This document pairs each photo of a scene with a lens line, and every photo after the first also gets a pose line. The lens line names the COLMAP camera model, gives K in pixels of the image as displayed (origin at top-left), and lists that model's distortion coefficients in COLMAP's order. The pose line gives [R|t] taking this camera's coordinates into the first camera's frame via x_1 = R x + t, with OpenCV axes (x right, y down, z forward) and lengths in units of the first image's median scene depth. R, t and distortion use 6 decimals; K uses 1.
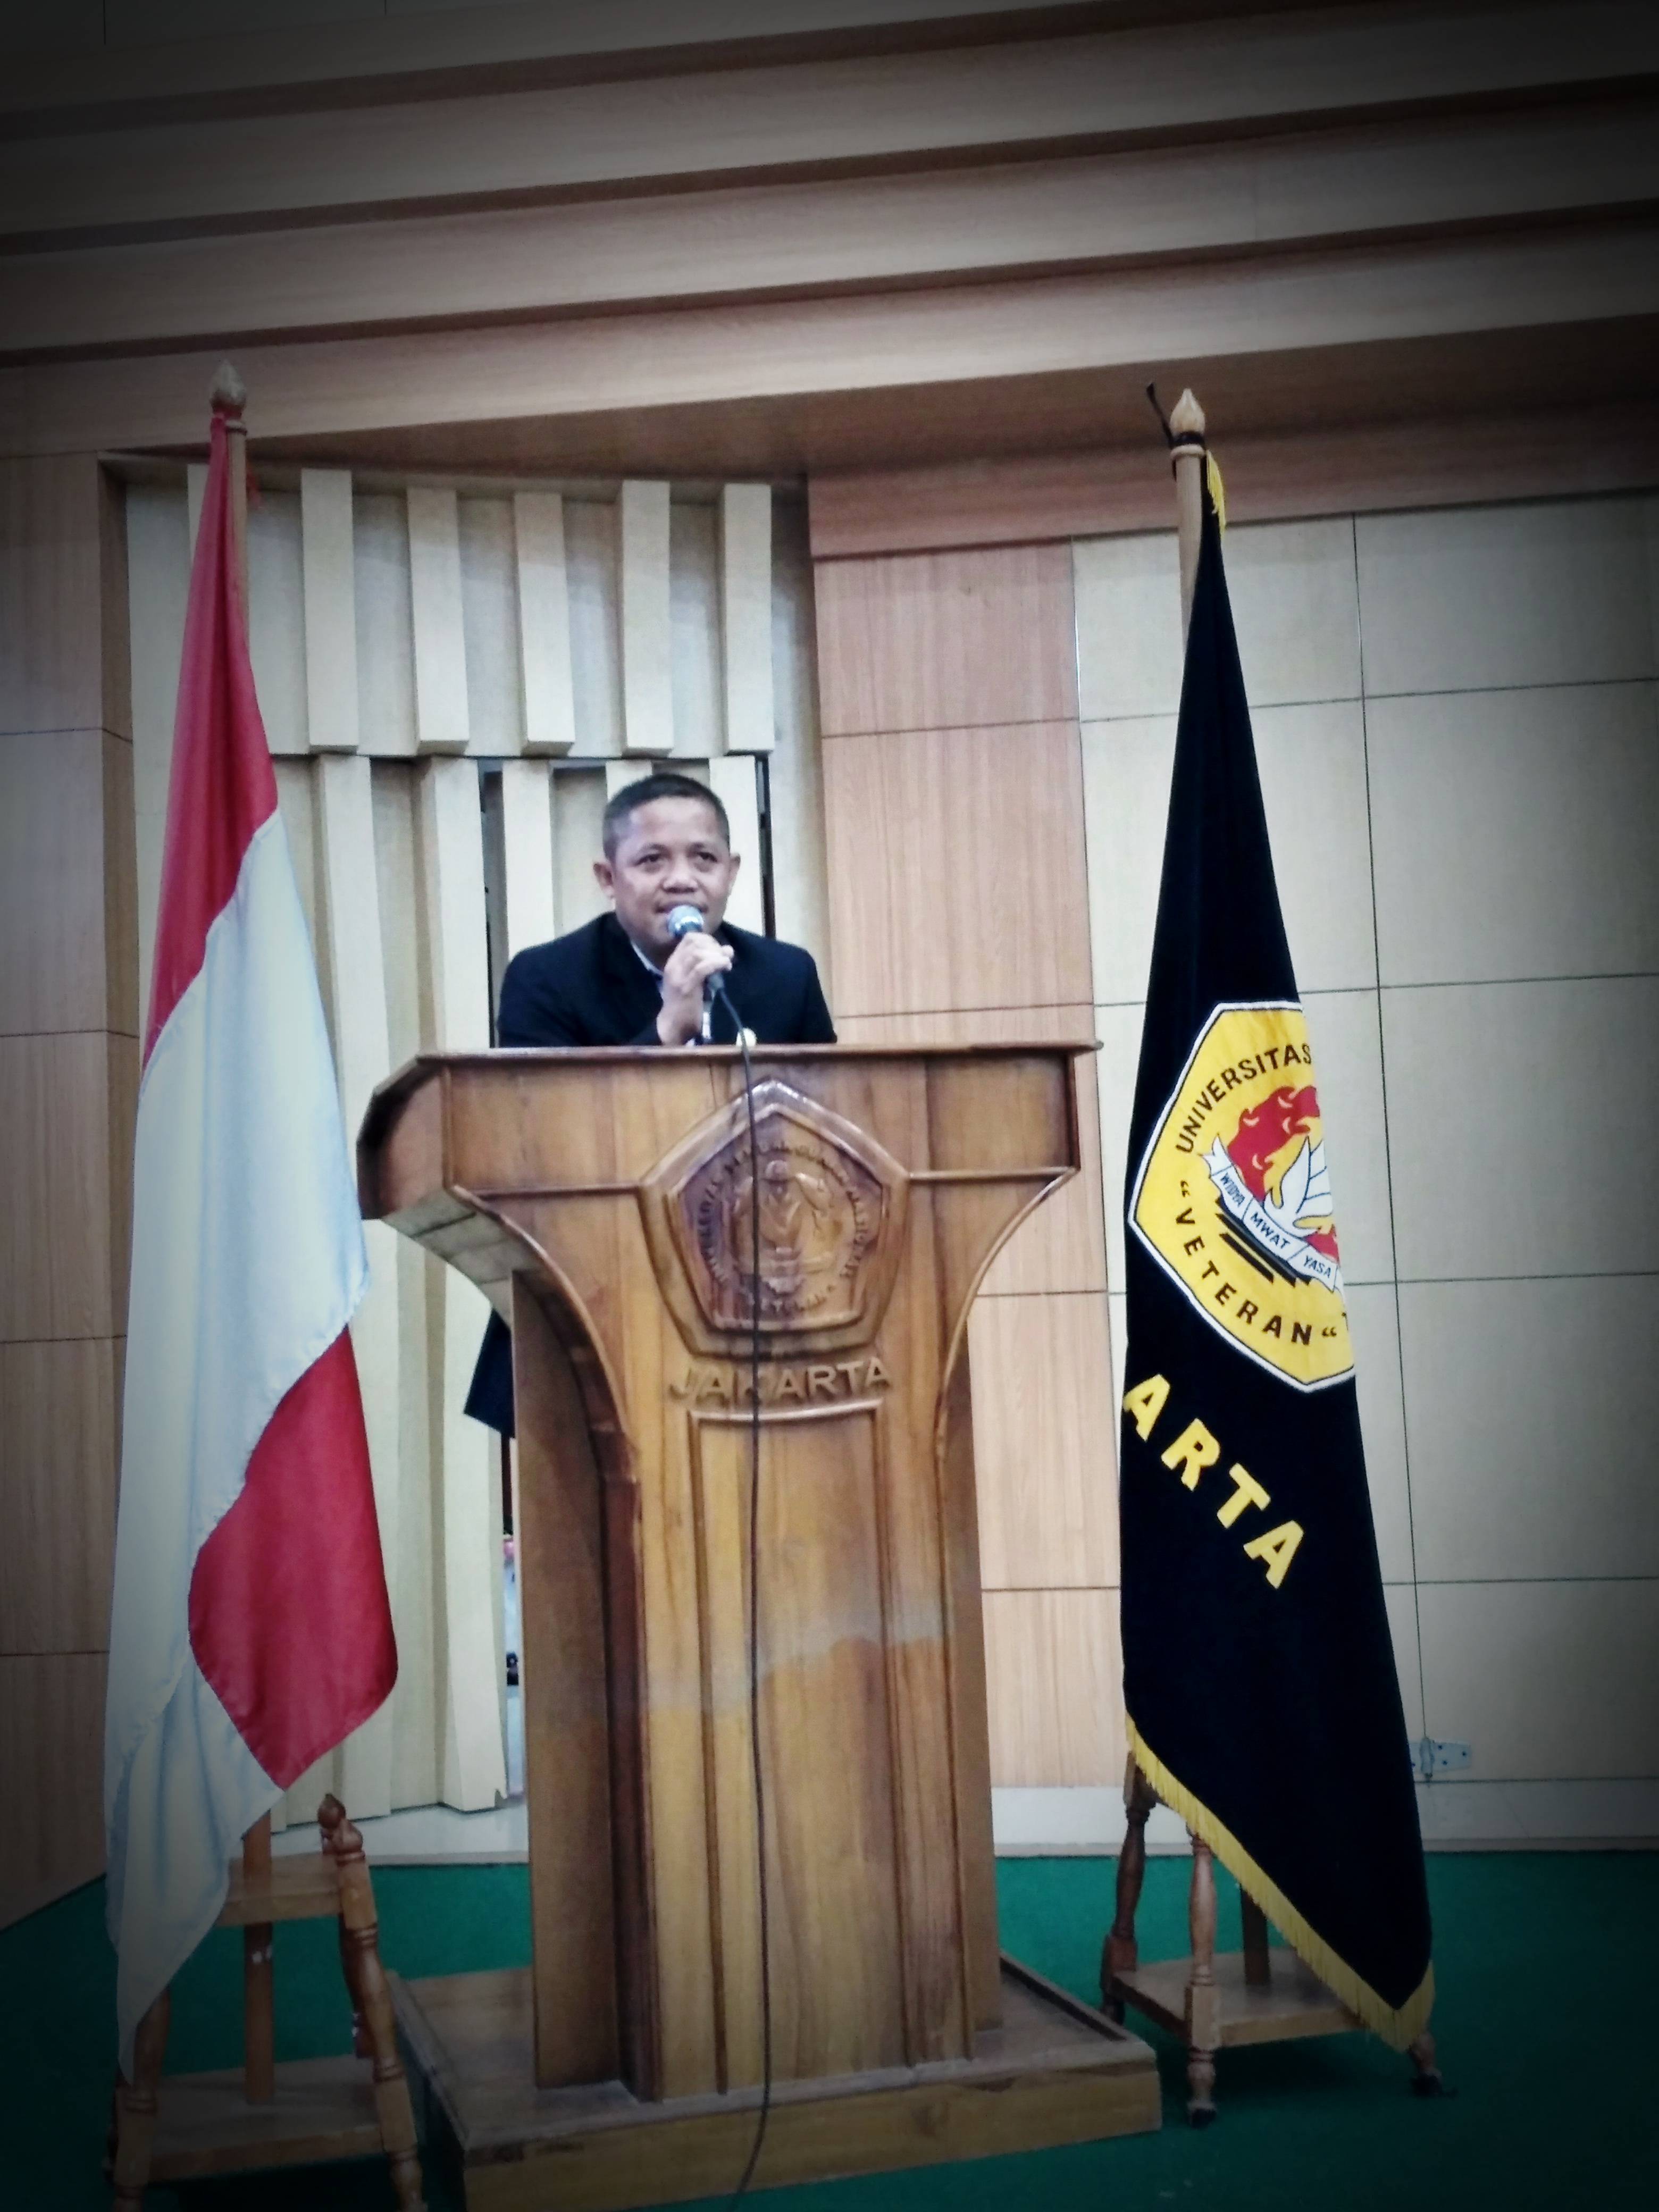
lens RADIAL K [[2621.3, 0, 868.4], [0, 2621.3, 1113.4], [0, 0, 1]] dist [0.162145, -0.499644]
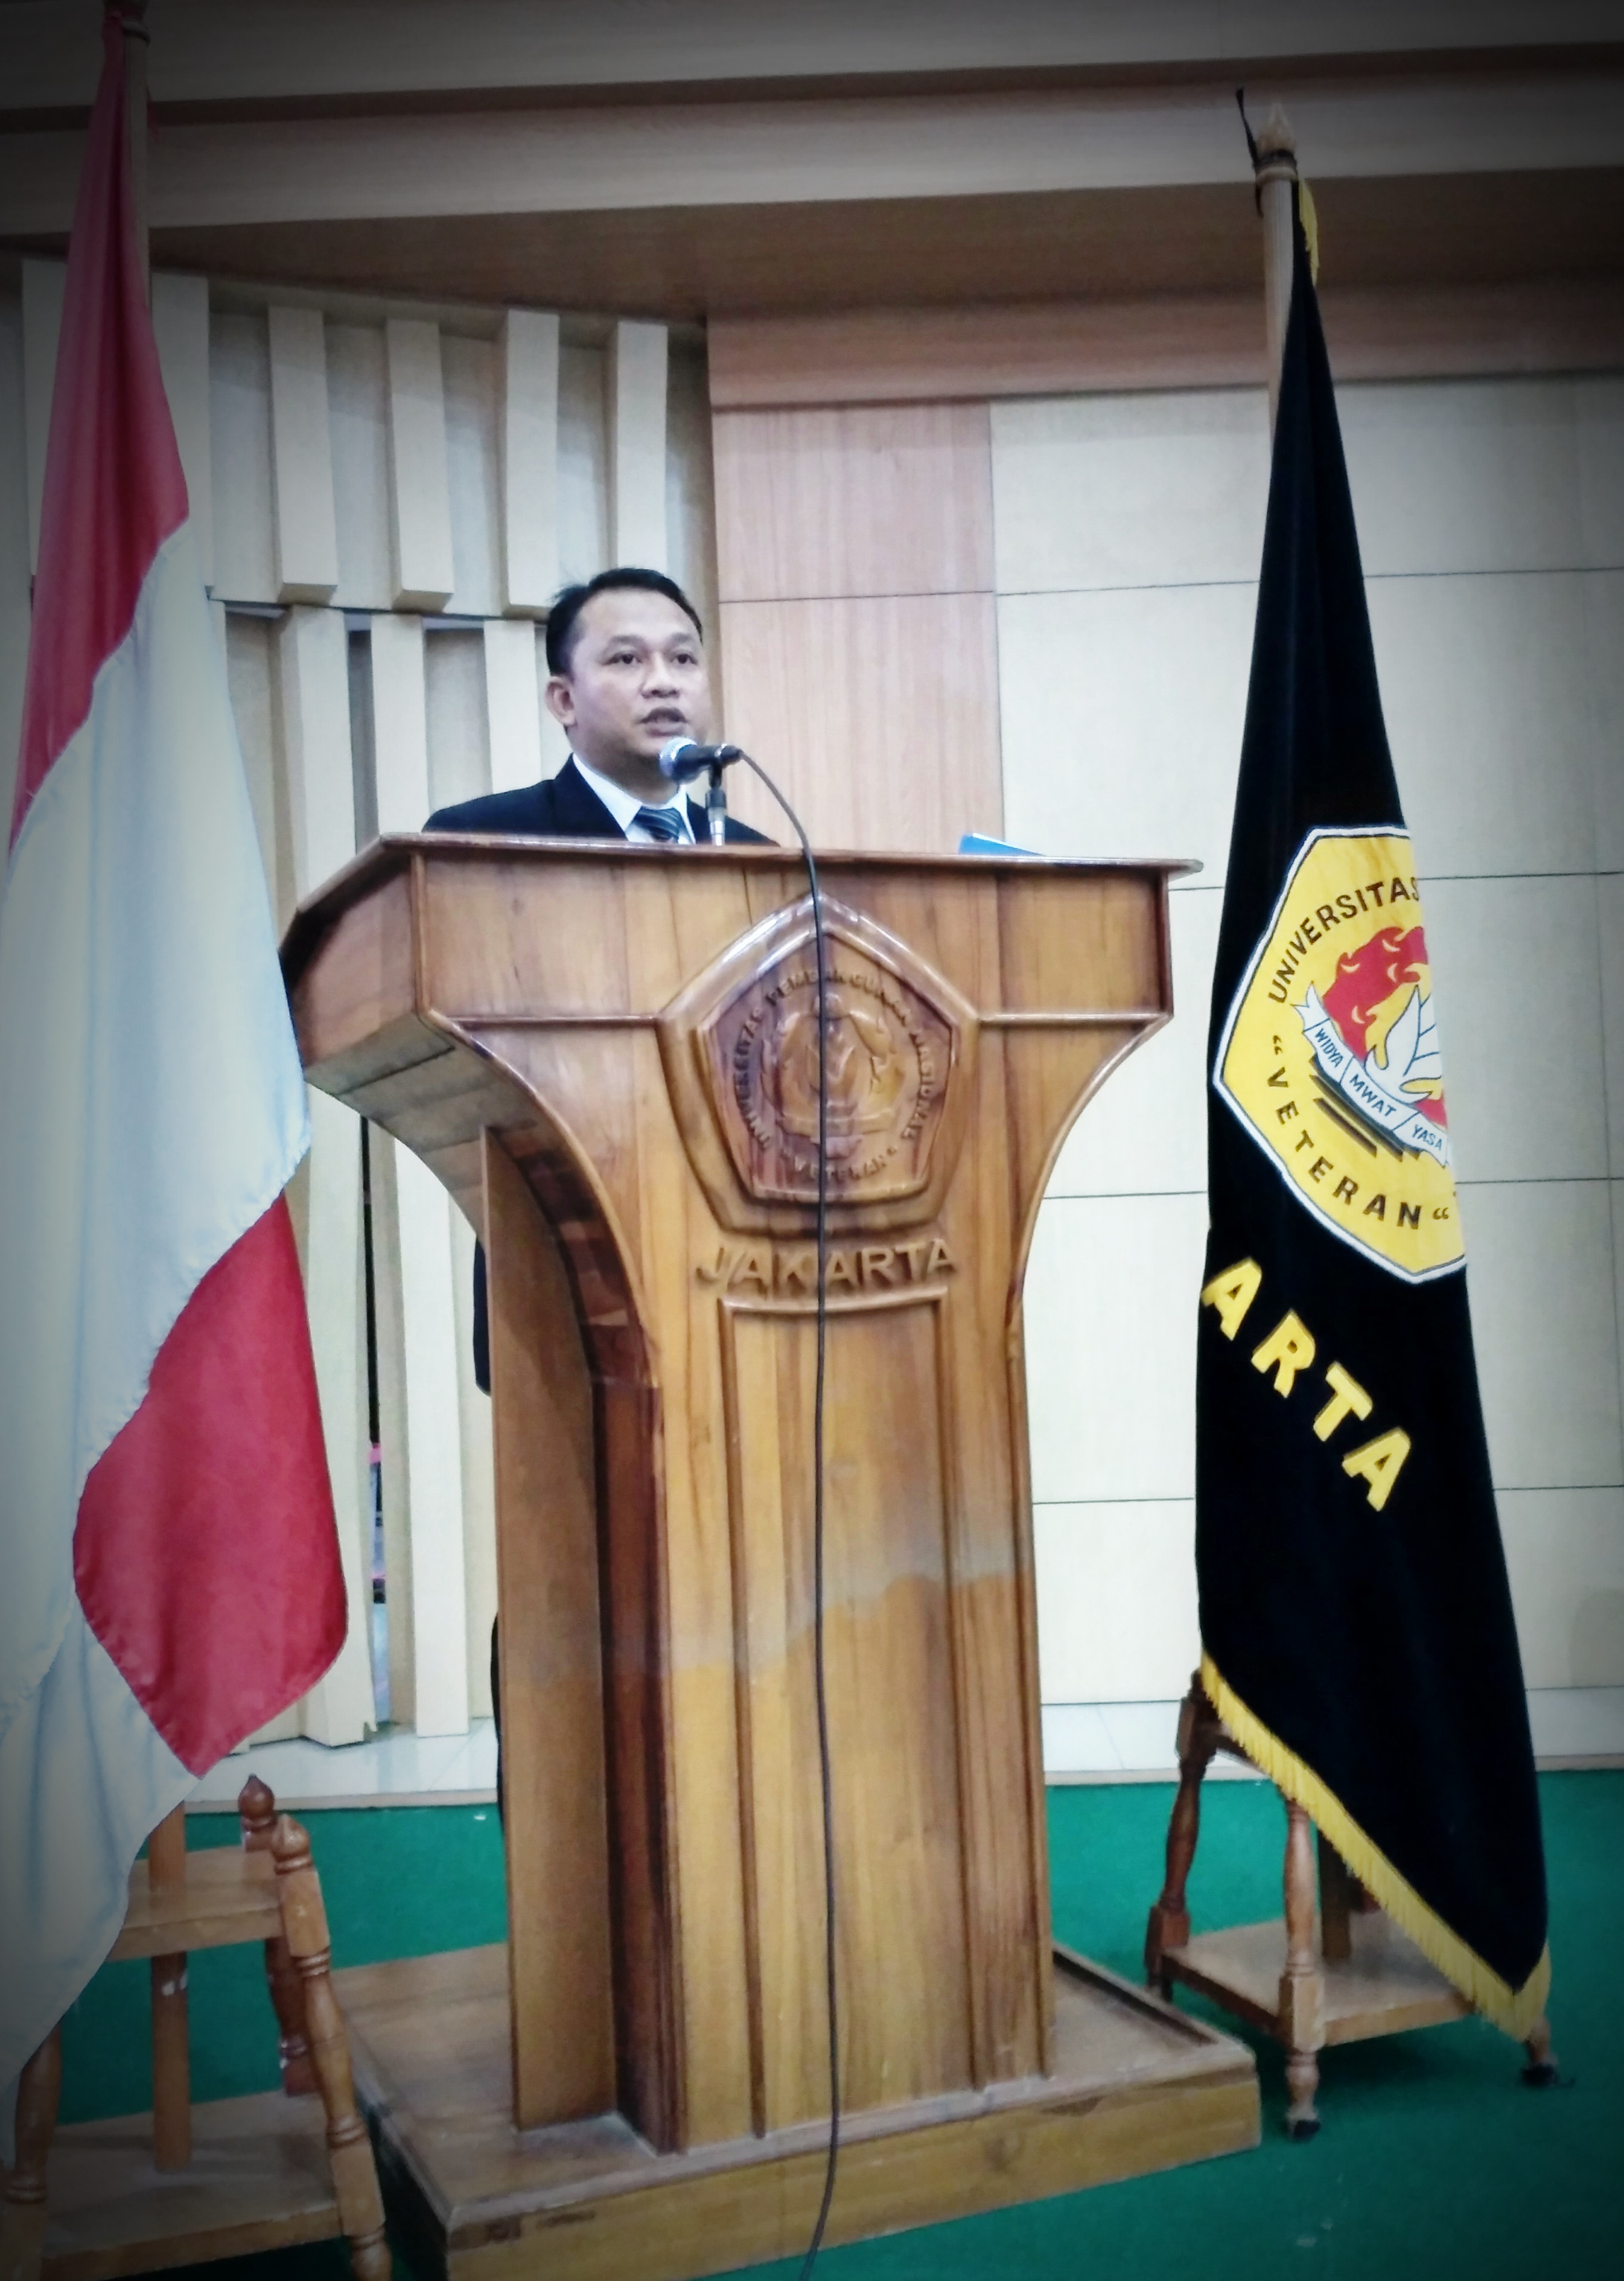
lens RADIAL K [[2290.4, 0, 871.0], [0, 2290.4, 1180.2], [0, 0, 1]] dist [0.156158, -0.417941]
pose [[0.993119, 0.009157, 0.116748, -0.099517], [-0.014428, 0.998910, 0.044383, 0.042705], [-0.116215, -0.045762, 0.992169, 0.285818]]
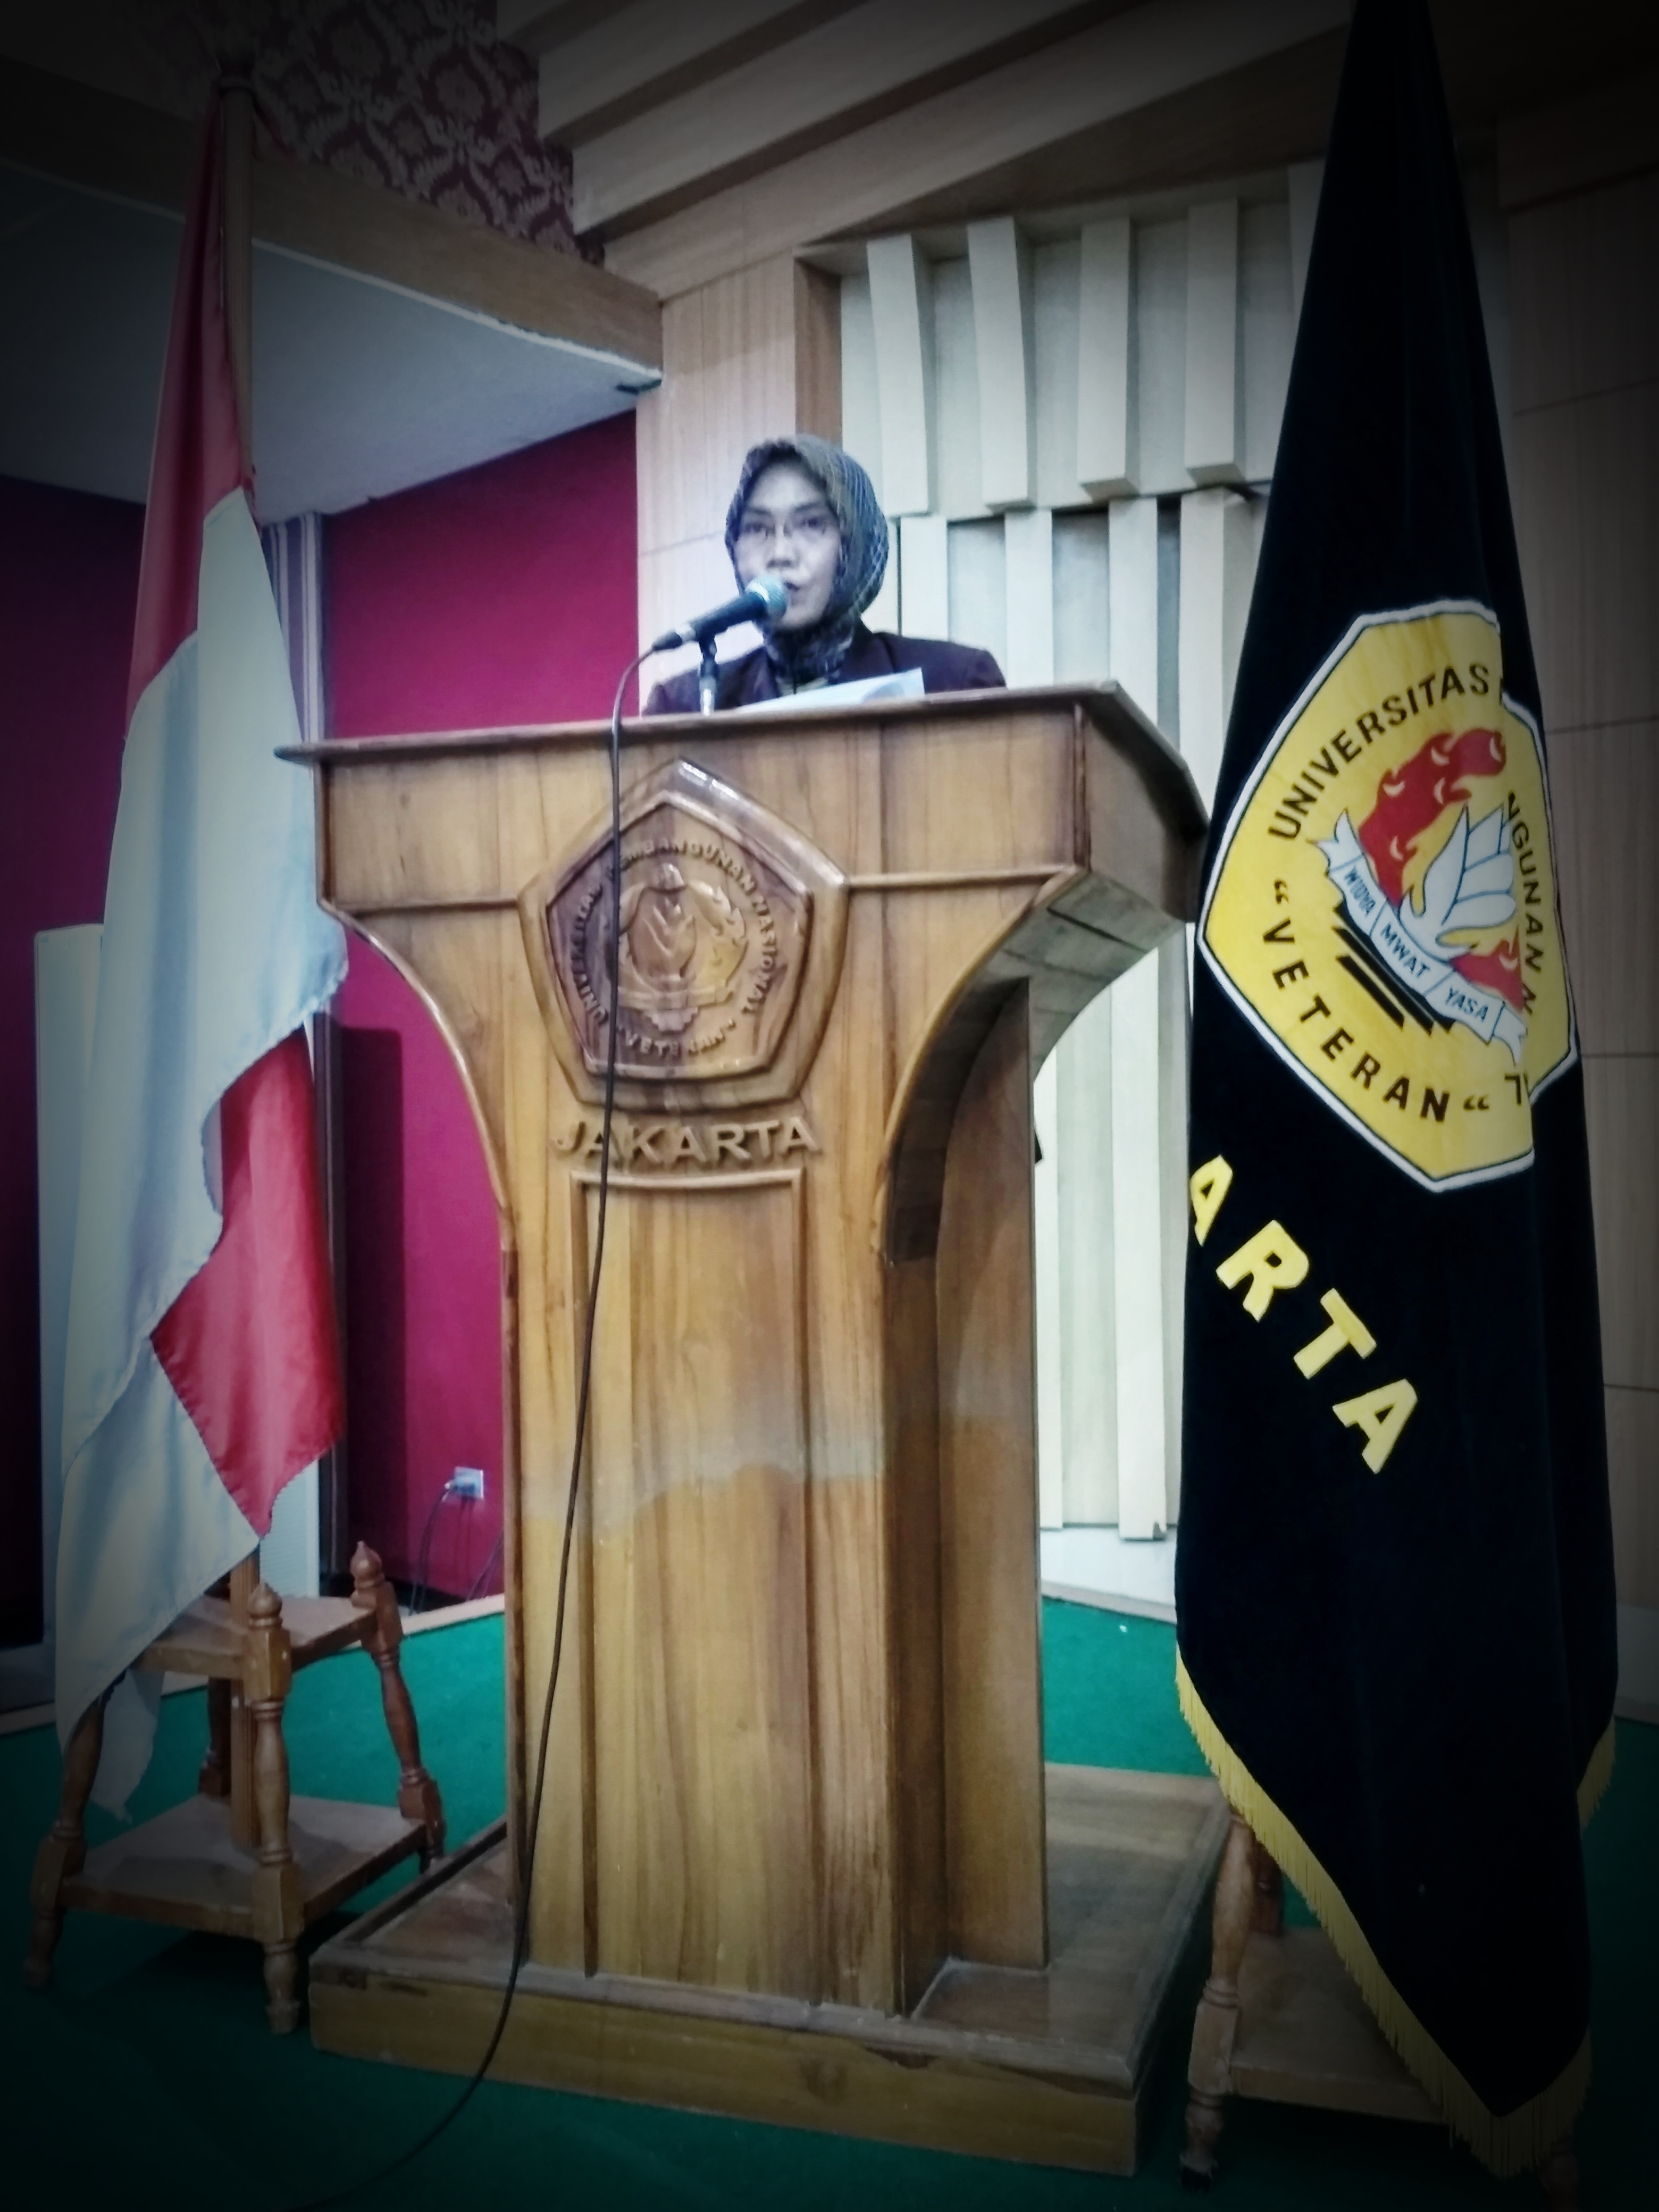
lens RADIAL K [[1989.9, 0, 856.7], [0, 1989.9, 1110.9], [0, 0, 1]] dist [0.120537, -0.266531]
pose [[0.814114, 0.037886, -0.579467, 0.349337], [0.020800, 0.995327, 0.094298, 0.035286], [0.580332, -0.088822, 0.809522, 0.519067]]
